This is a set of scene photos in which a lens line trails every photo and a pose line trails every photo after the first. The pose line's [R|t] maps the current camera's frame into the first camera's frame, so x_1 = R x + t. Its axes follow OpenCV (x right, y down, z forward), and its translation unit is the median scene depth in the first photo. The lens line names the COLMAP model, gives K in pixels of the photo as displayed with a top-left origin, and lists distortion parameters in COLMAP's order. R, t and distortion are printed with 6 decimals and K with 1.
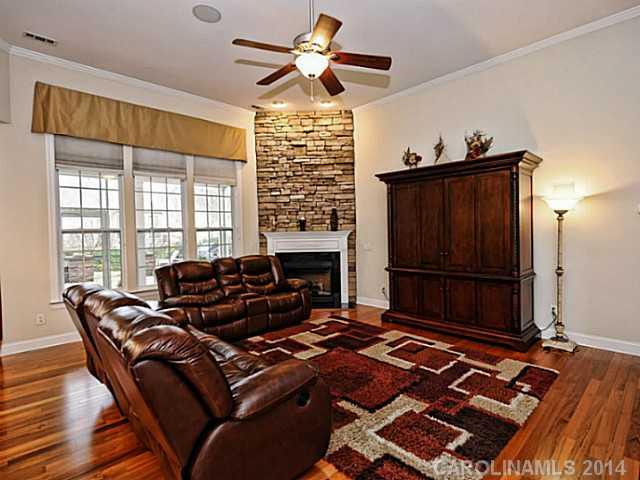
lens RADIAL K [[330.5, 0, 319.2], [0, 330.5, 235.3], [0, 0, 1]] dist [0.004221, 0.000445]
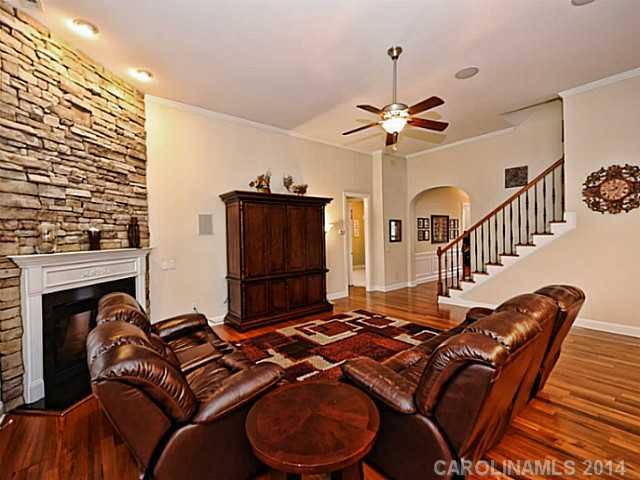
lens RADIAL K [[284.1, 0, 326.0], [0, 284.1, 236.0], [0, 0, 1]] dist [-0.001055, -0.001527]
pose [[0.071285, 0.011548, 0.997389, -0.539399], [0.034510, 0.999306, -0.014037, -0.016271], [-0.996859, 0.035420, 0.070837, 0.528731]]
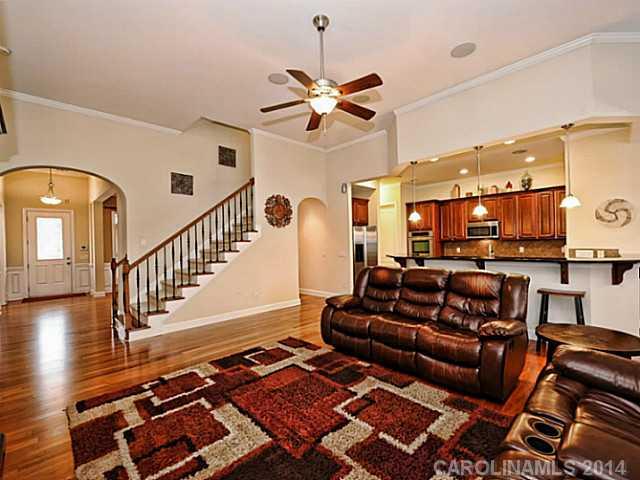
lens RADIAL K [[295.3, 0, 324.9], [0, 295.3, 240.6], [0, 0, 1]] dist [0.015718, -0.000036]
pose [[-0.998995, 0.042876, -0.013058, 0.004739], [0.042823, 0.999073, 0.004300, -0.007400], [0.013230, 0.003737, -0.999905, 0.910742]]
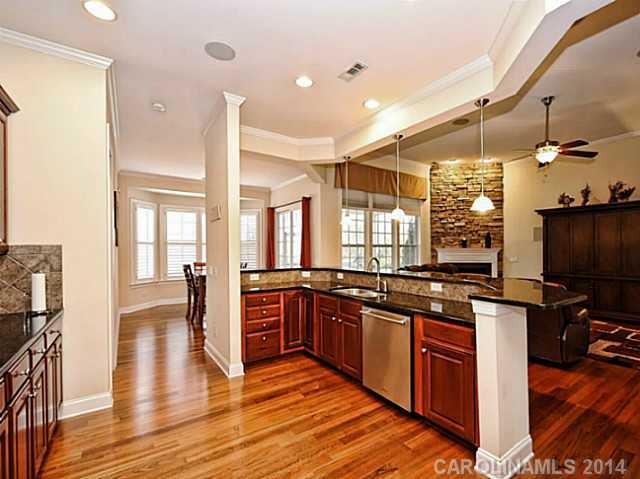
lens RADIAL K [[295.3, 0, 342.8], [0, 295.3, 249.4], [0, 0, 1]] dist [0.015718, -0.000036]
pose [[0.990109, 0.017622, -0.139189, -0.389602], [-0.018964, 0.999786, -0.008319, 0.014358], [0.139012, 0.010876, 0.990231, -0.343501]]
